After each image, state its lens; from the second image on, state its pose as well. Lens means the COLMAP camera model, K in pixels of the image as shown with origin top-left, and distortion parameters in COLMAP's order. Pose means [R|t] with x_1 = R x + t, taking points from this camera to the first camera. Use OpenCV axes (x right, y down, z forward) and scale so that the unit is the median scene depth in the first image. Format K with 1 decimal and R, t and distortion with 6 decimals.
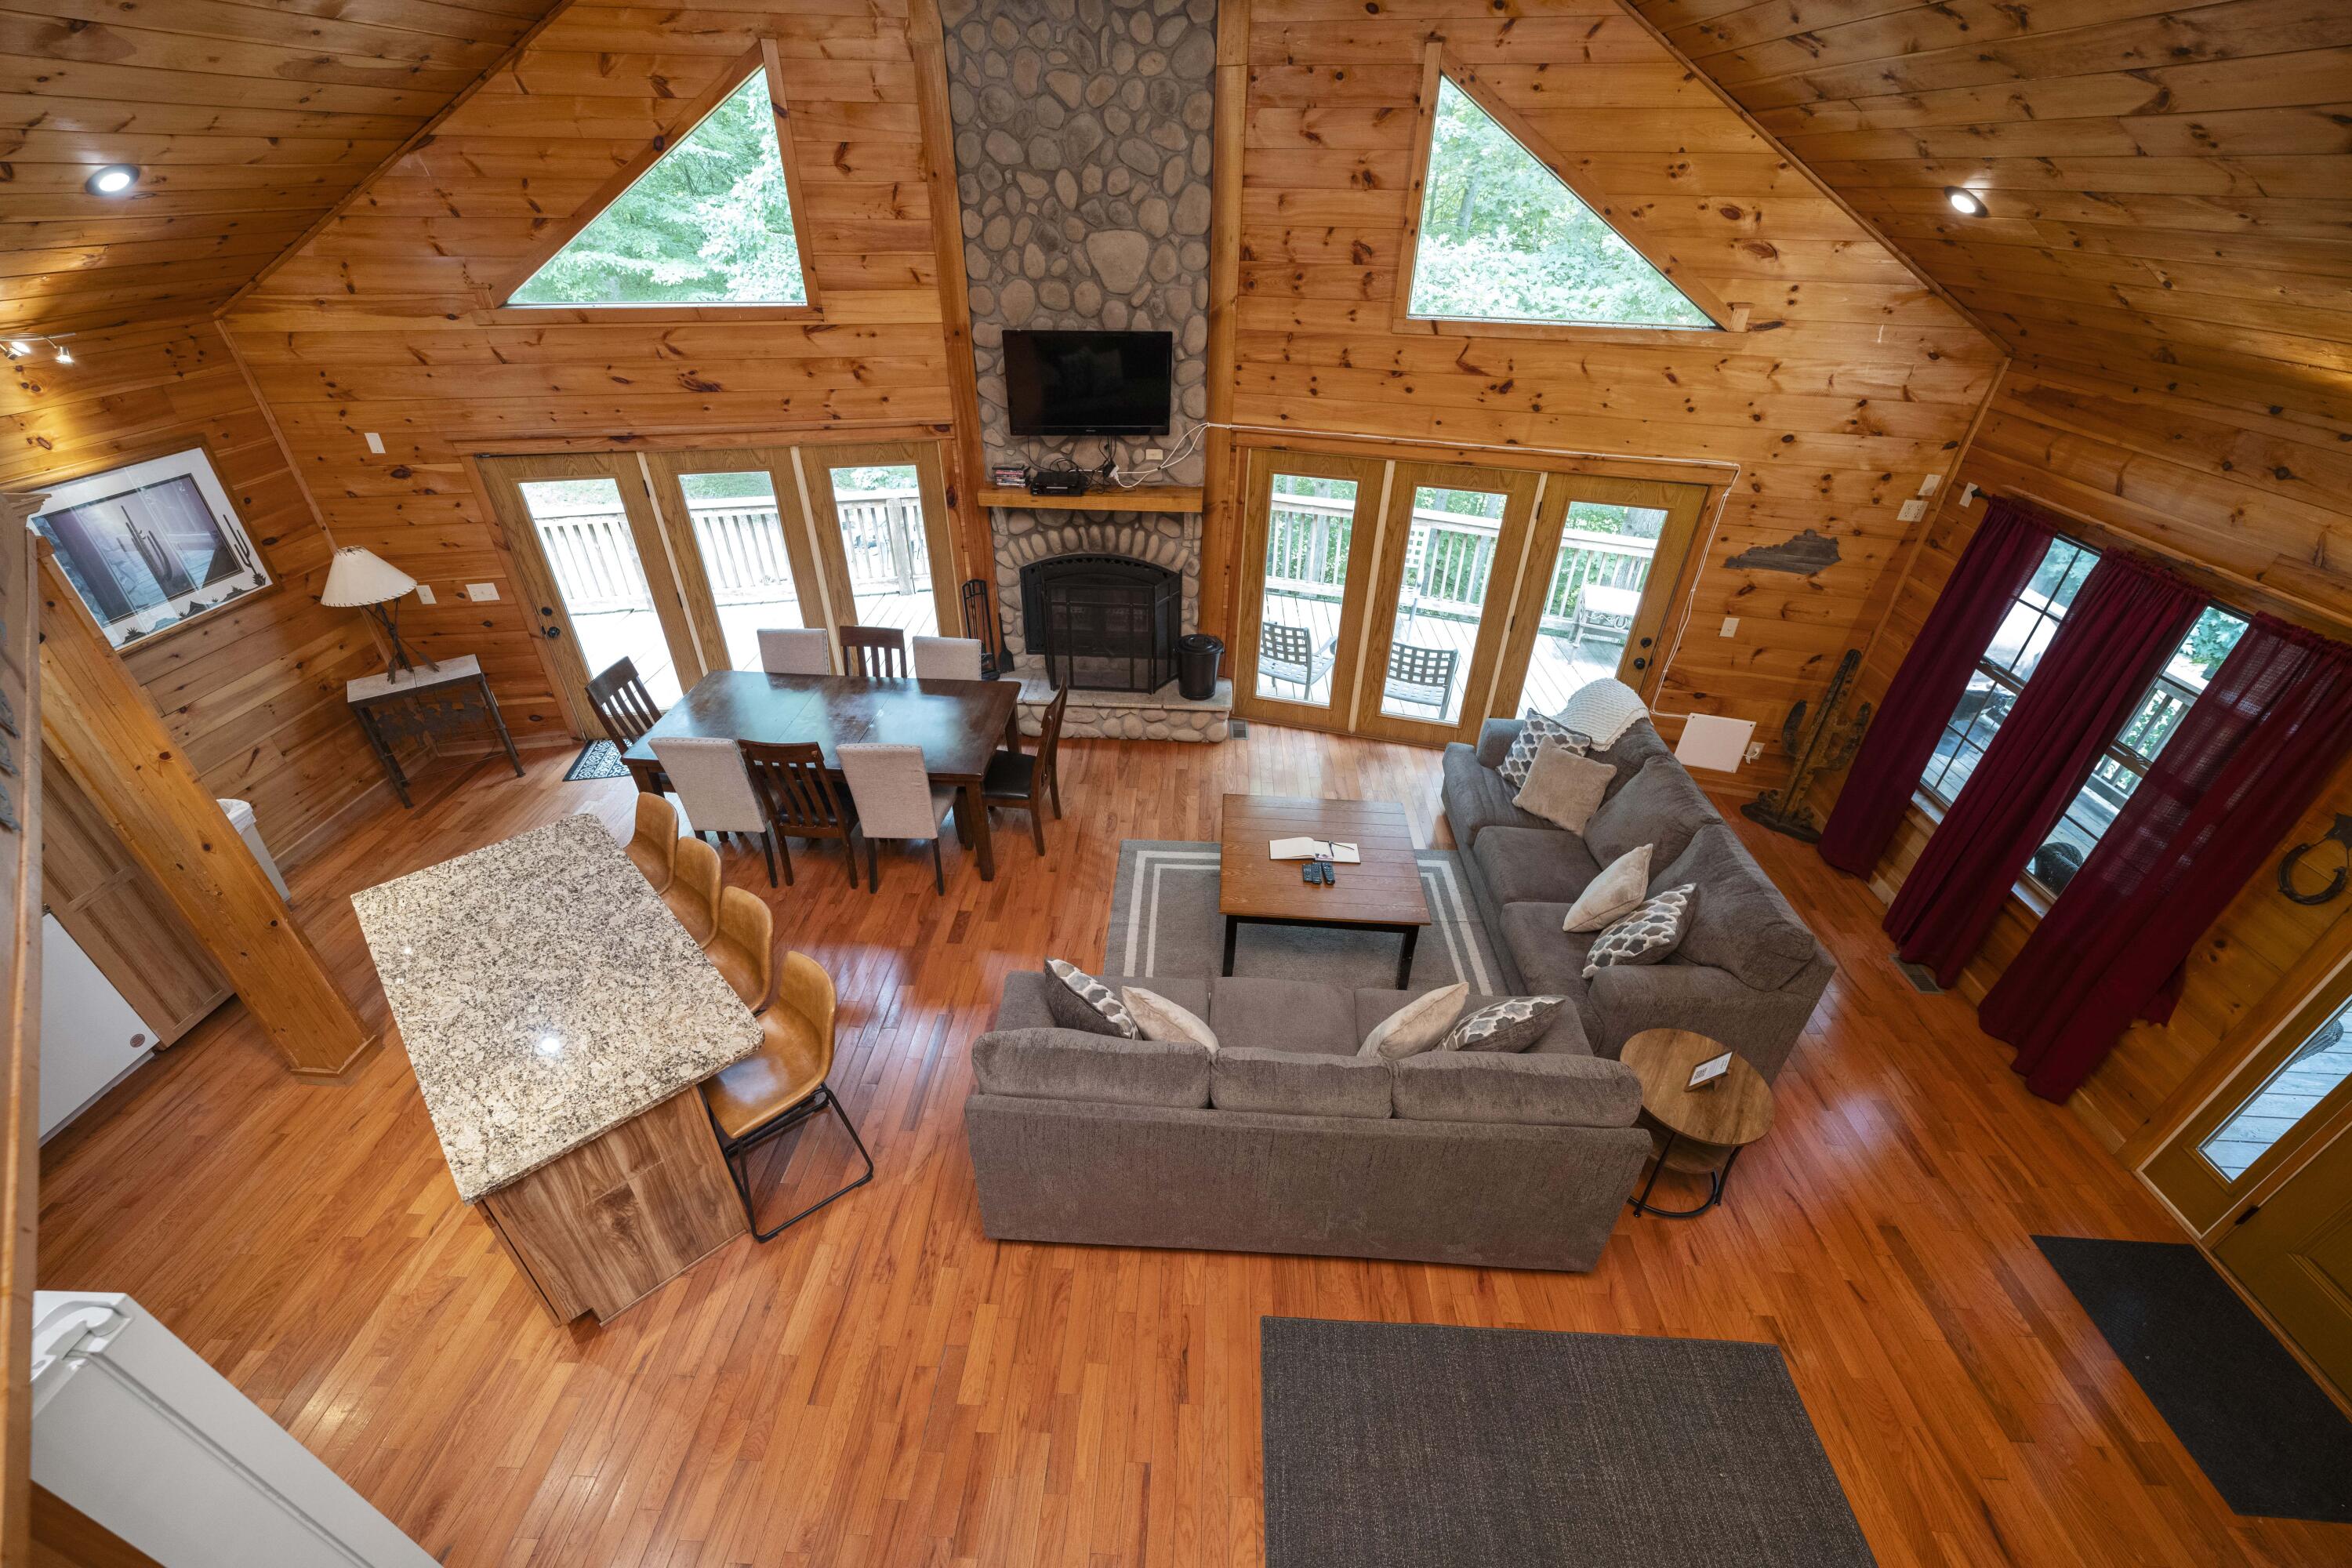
lens RADIAL K [[943.4, 0, 1169.7], [0, 943.4, 765.6], [0, 0, 1]] dist [-0.001089, -0.000030]
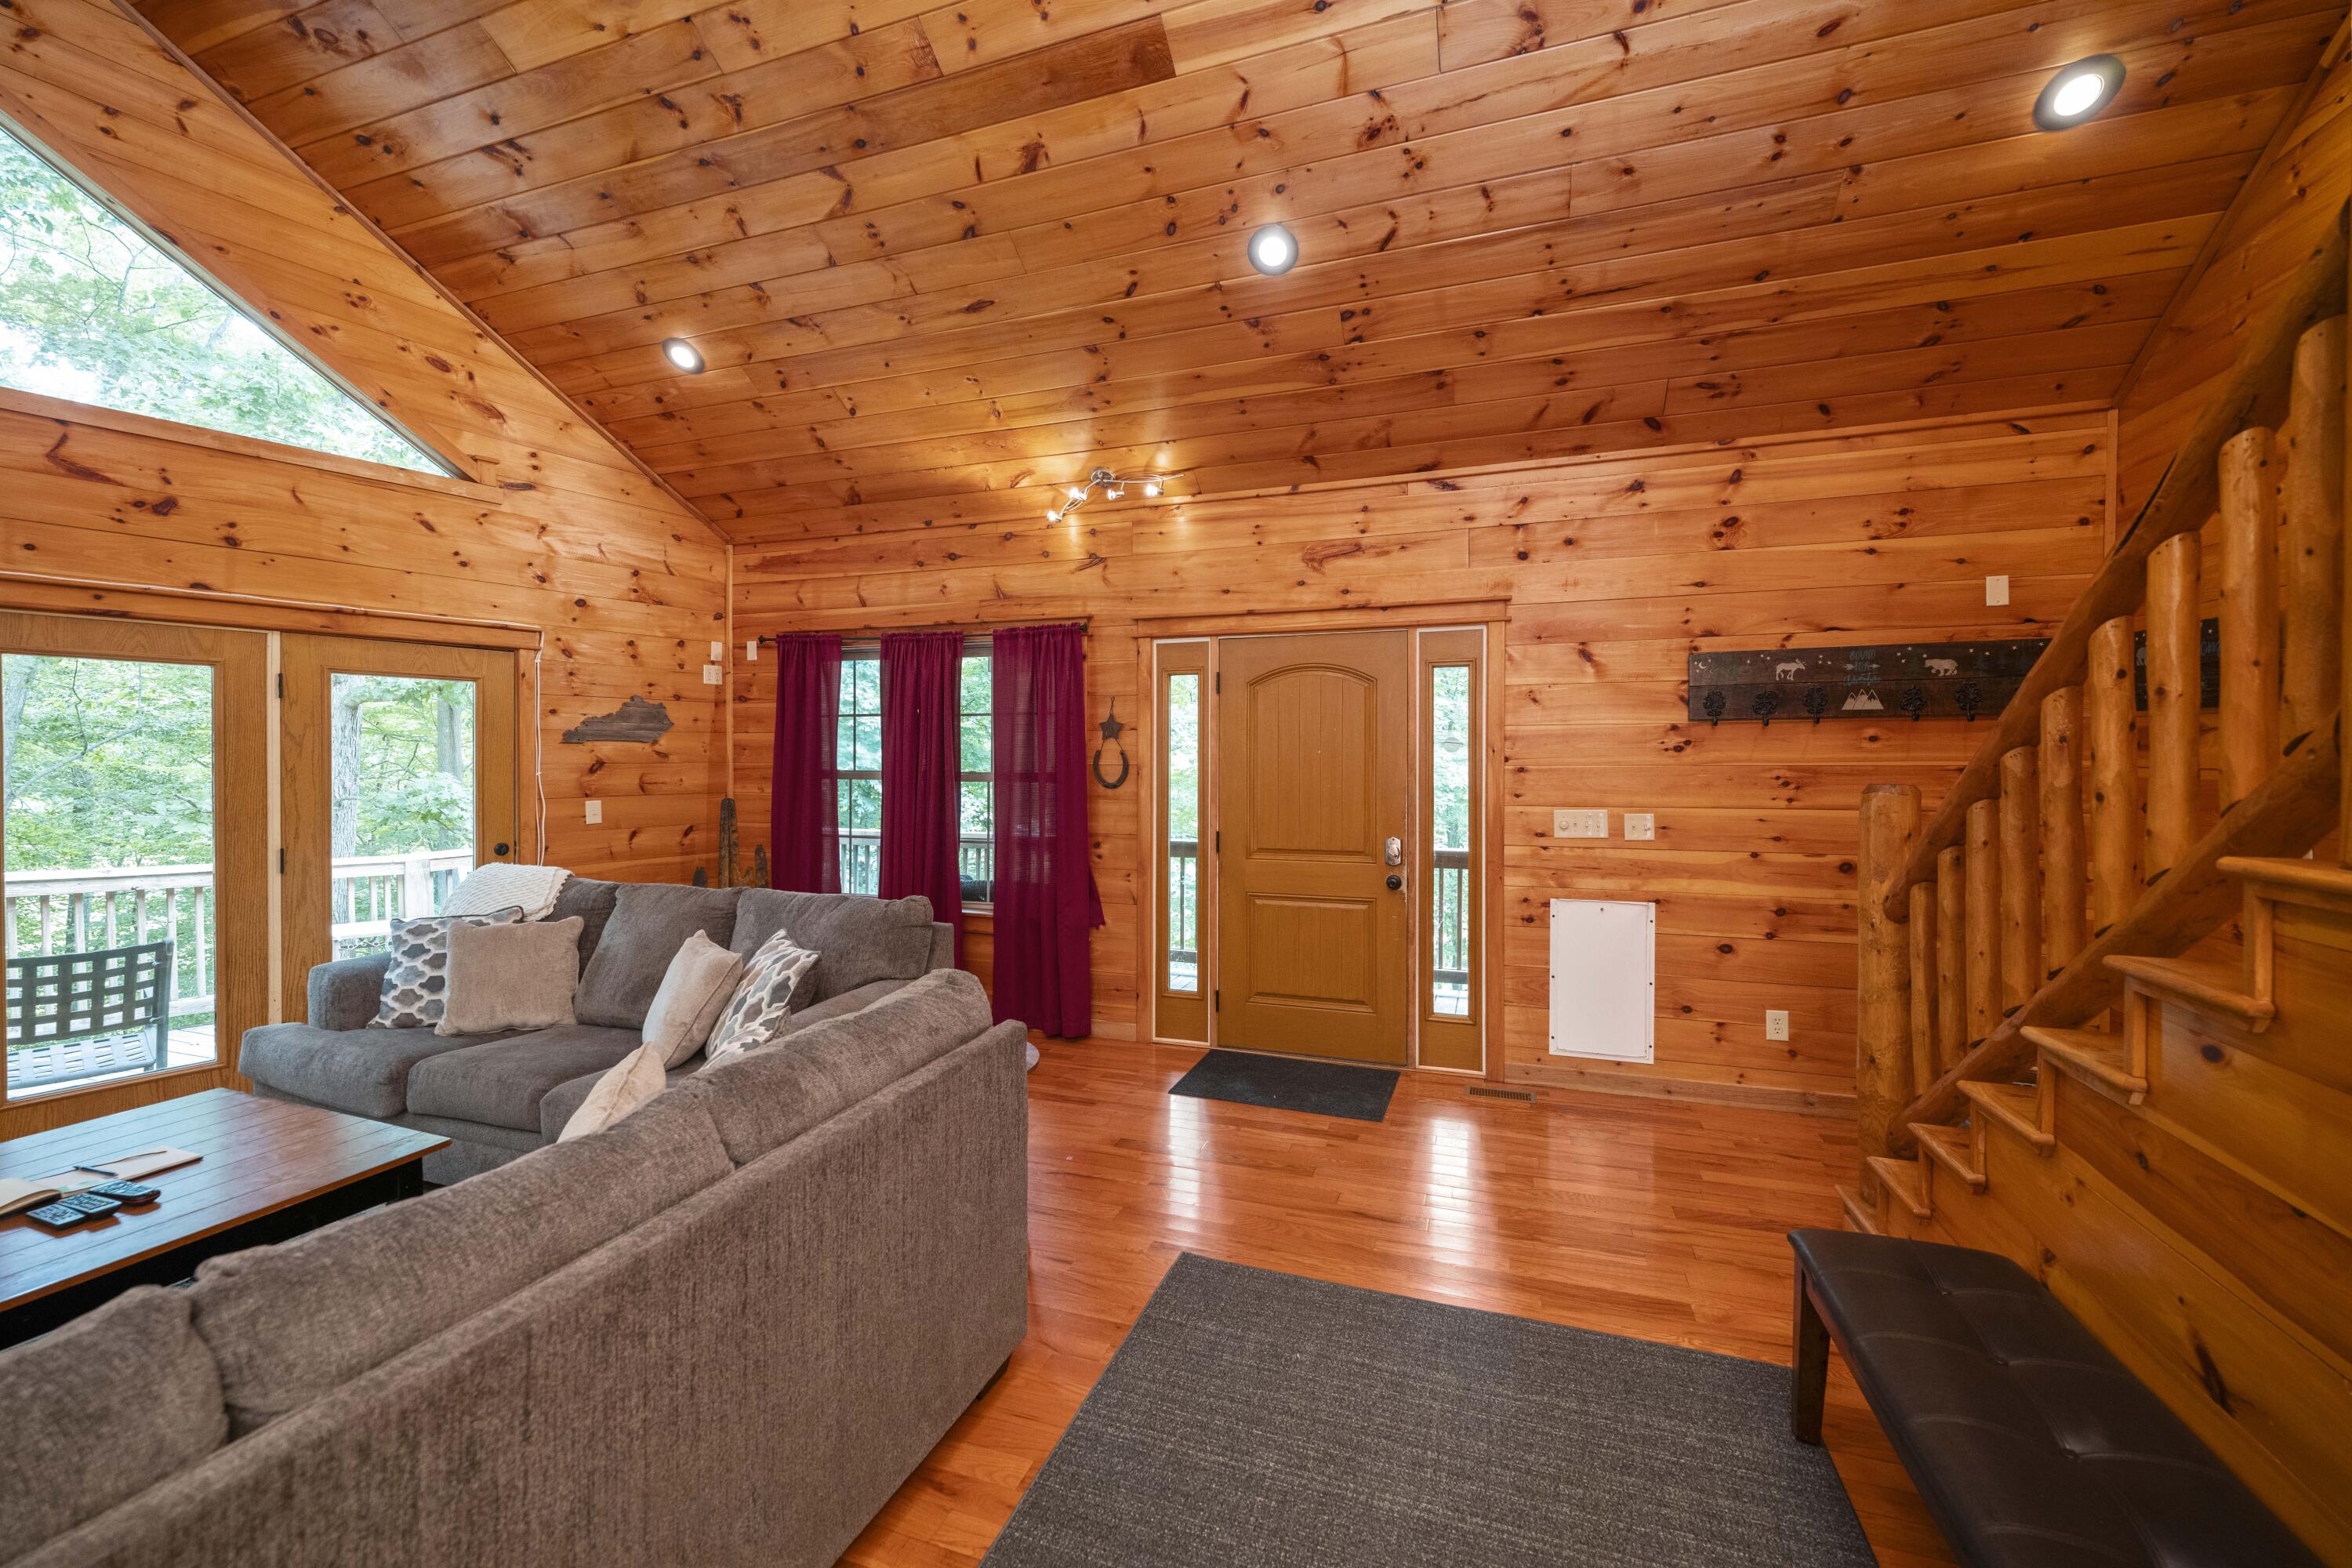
lens RADIAL K [[943.4, 0, 1169.7], [0, 943.4, 765.6], [0, 0, 1]] dist [-0.001089, -0.000030]
pose [[0.287414, -0.025690, 0.957462, -0.098366], [0.519901, 0.843742, -0.133427, 0.247015], [-0.804423, 0.536134, 0.255859, 0.390771]]
